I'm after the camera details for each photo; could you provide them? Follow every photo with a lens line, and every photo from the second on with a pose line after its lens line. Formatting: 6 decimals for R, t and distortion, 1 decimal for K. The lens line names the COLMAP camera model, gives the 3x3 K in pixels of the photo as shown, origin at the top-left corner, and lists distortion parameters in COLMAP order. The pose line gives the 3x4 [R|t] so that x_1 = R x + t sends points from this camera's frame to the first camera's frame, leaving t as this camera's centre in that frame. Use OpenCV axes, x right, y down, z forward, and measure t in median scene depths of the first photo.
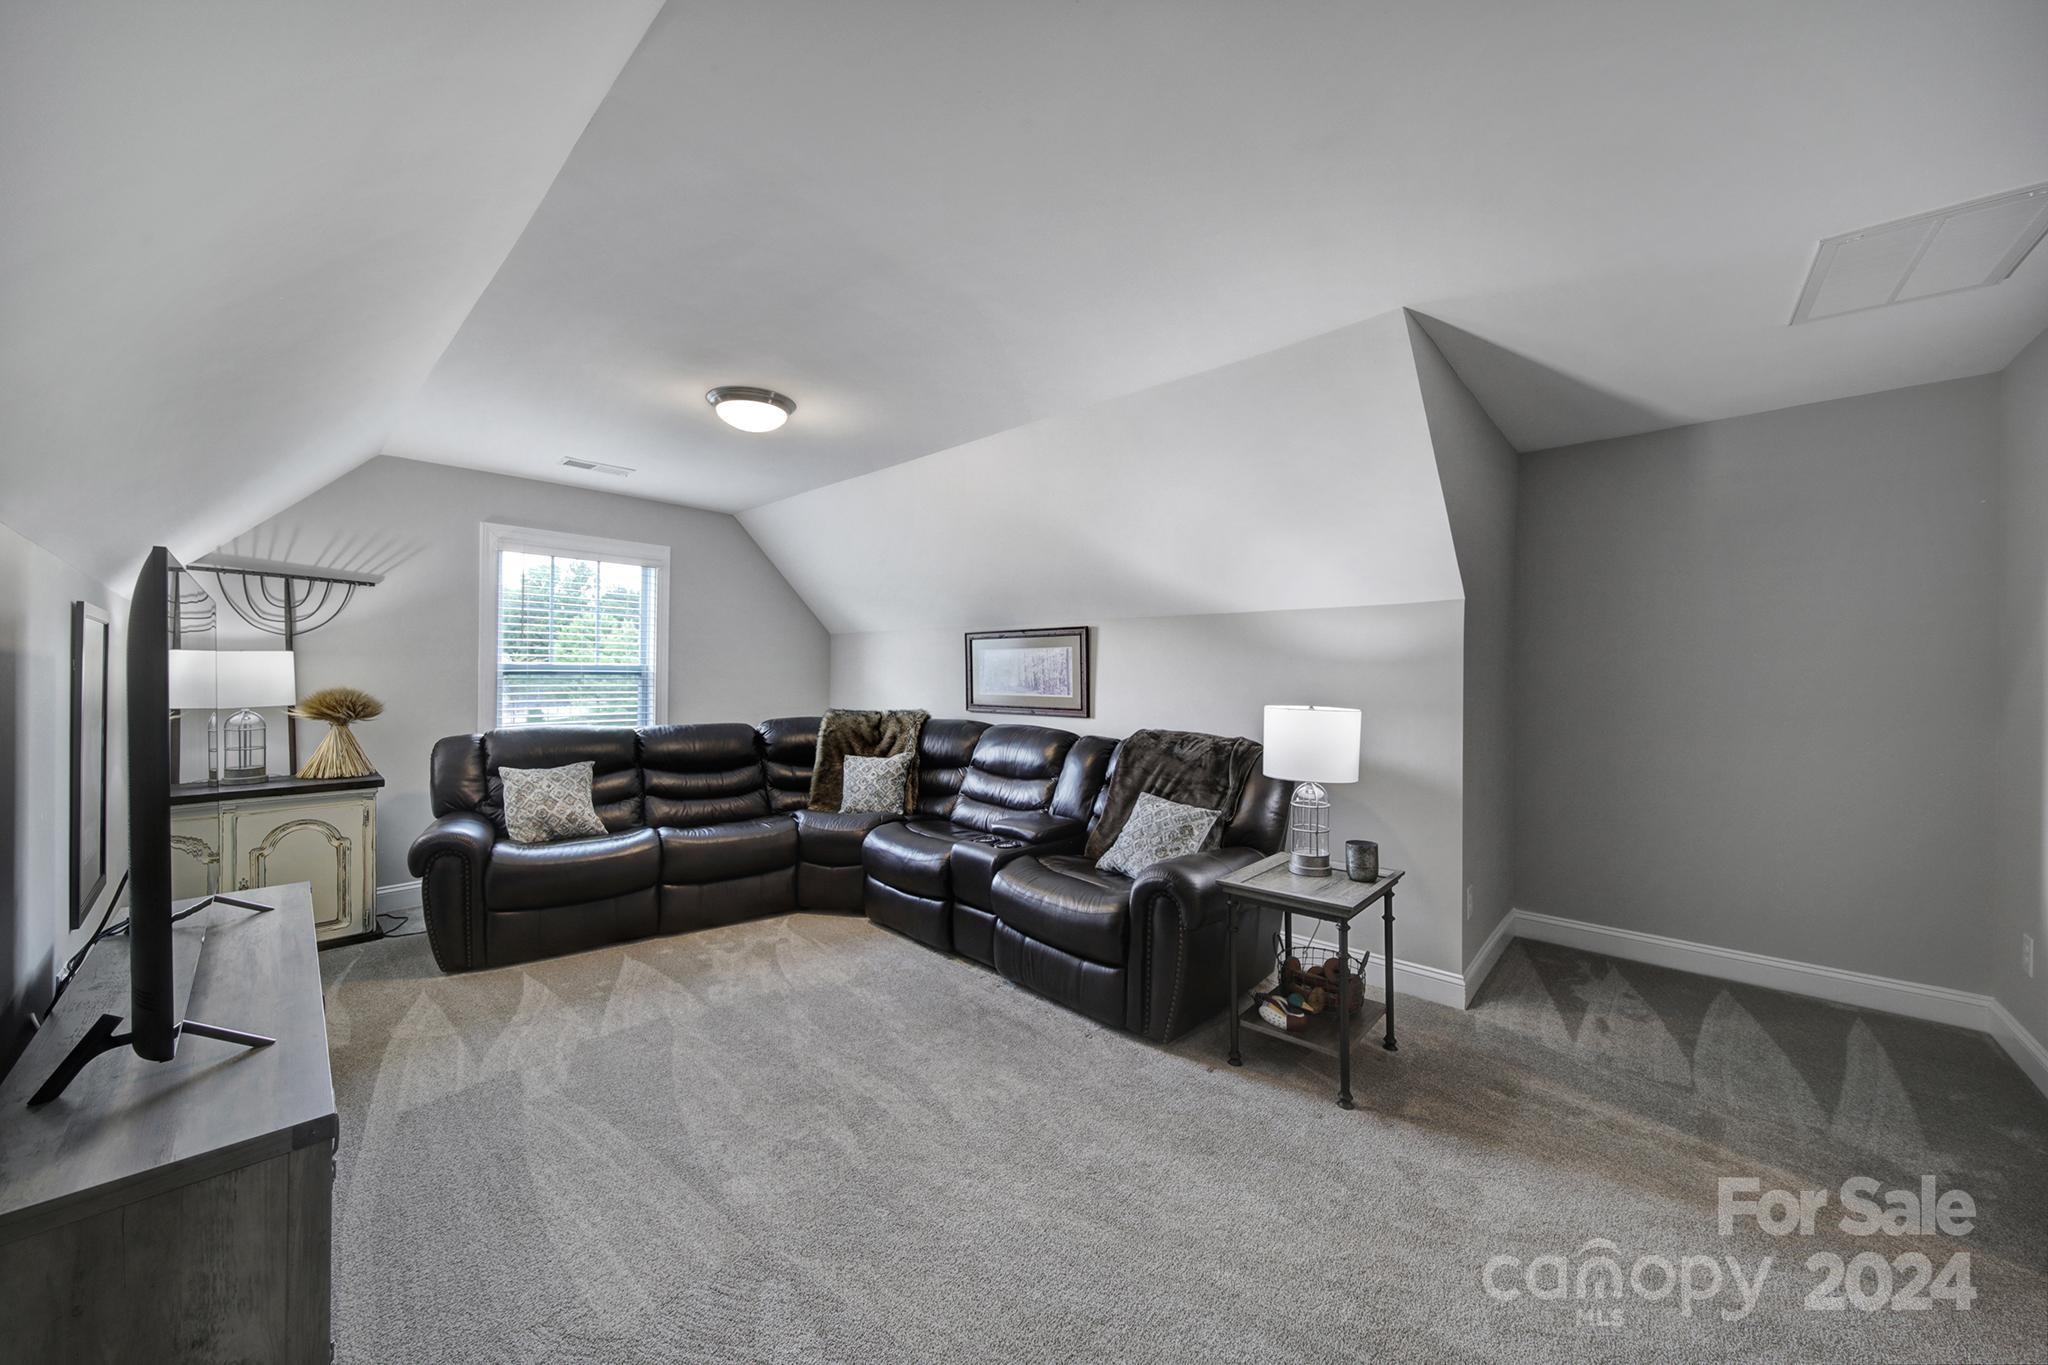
lens RADIAL K [[728.3, 0, 1027.0], [0, 728.3, 673.8], [0, 0, 1]] dist [-0.000942, -0.000215]
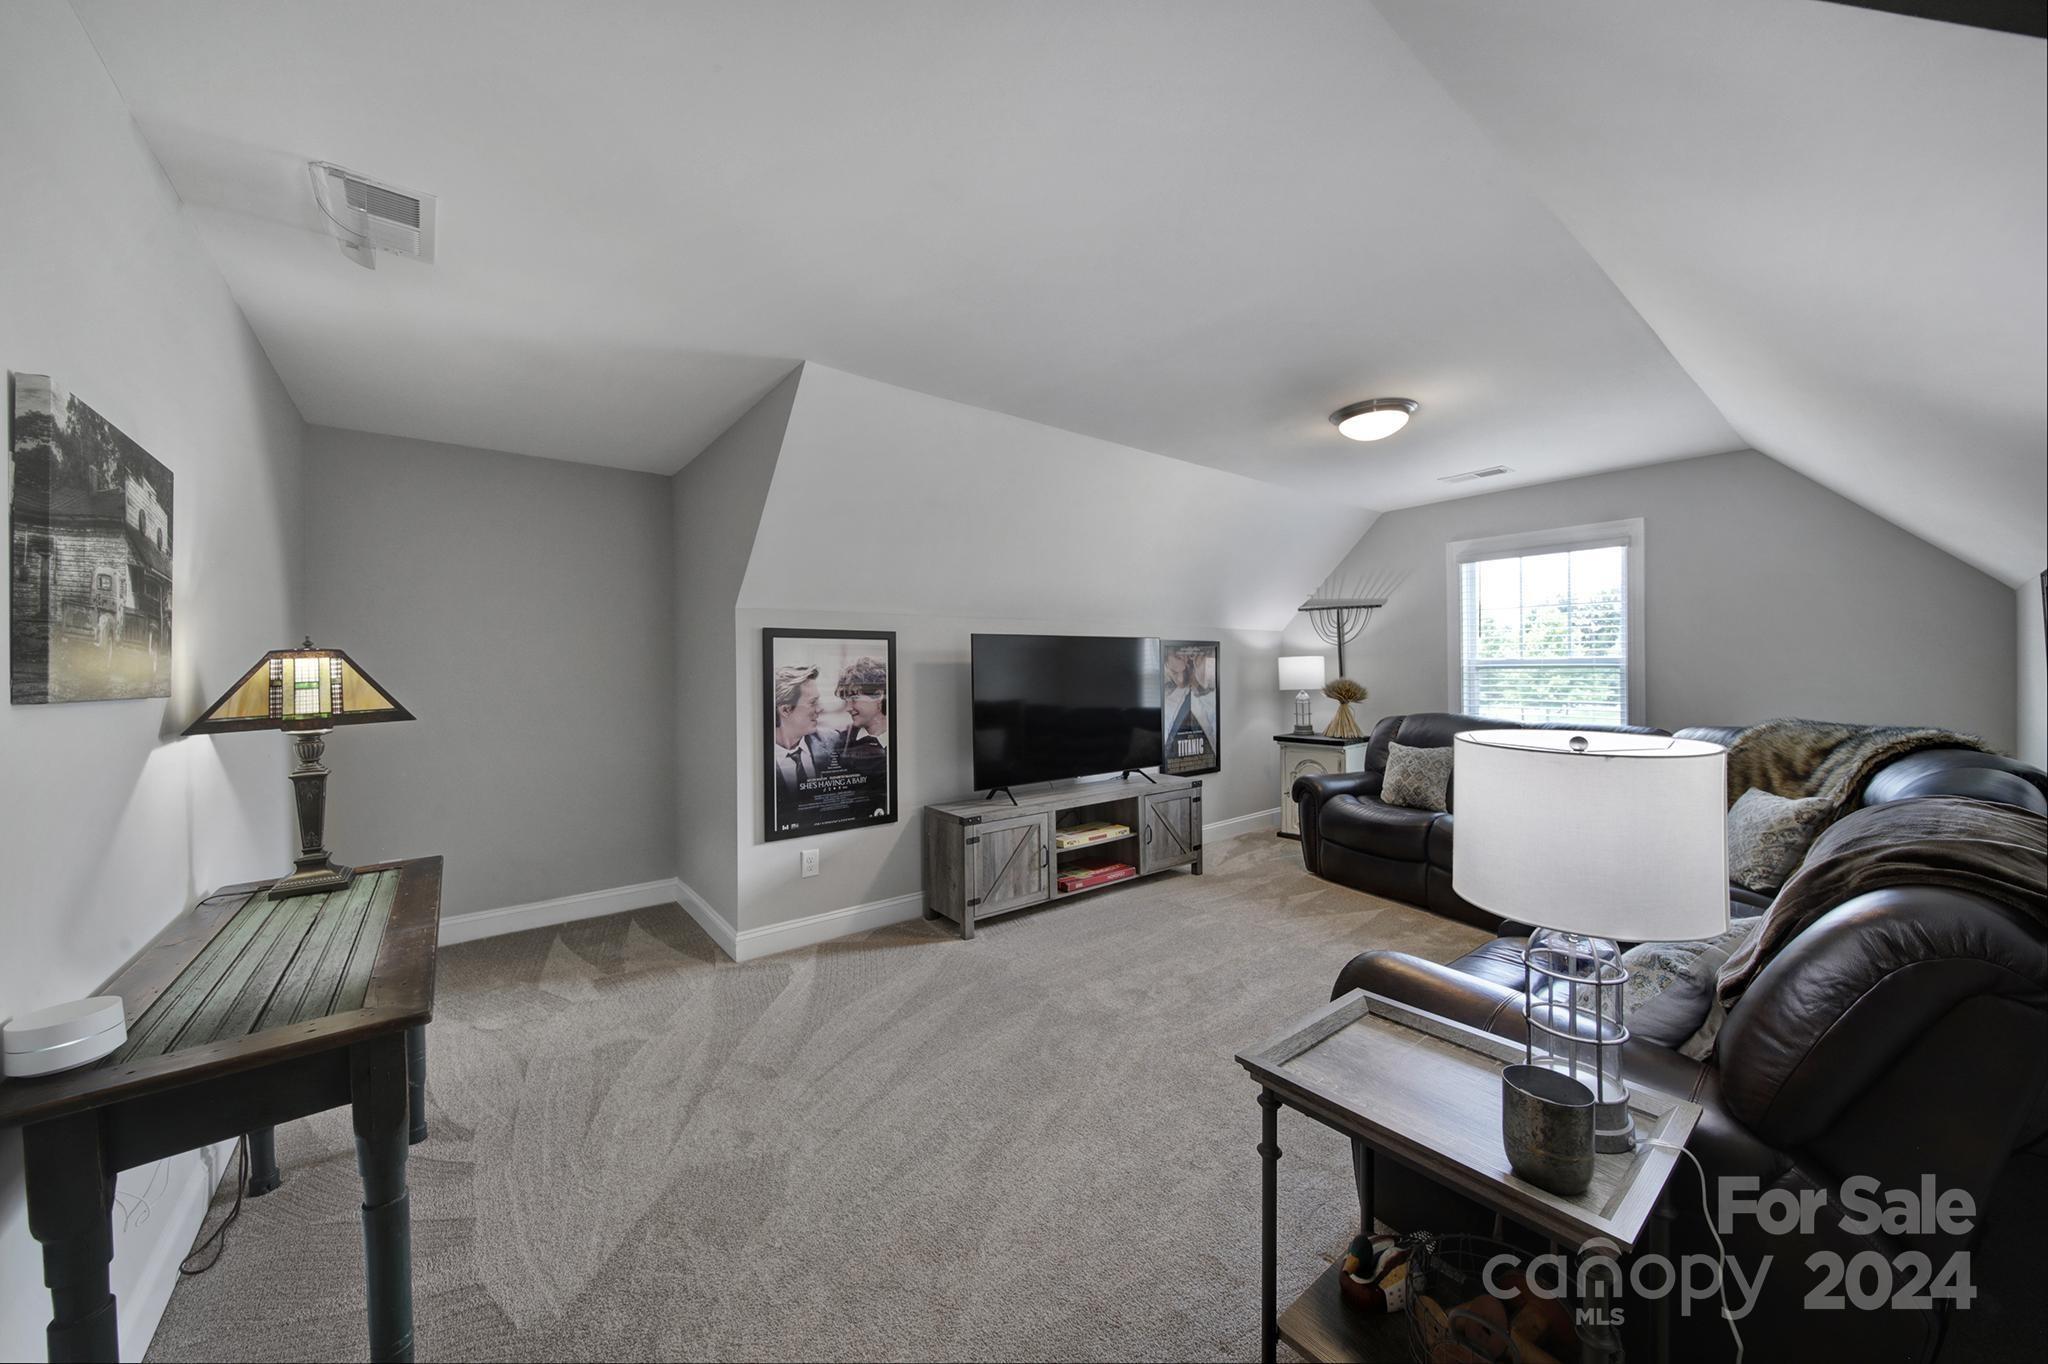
lens RADIAL K [[728.3, 0, 1021.7], [0, 728.3, 675.9], [0, 0, 1]] dist [-0.000942, -0.000215]
pose [[-0.172633, -0.002643, -0.984983, 0.675248], [-0.000415, 0.999997, -0.002610, 0.018257], [0.984986, -0.000042, -0.172633, 0.616198]]
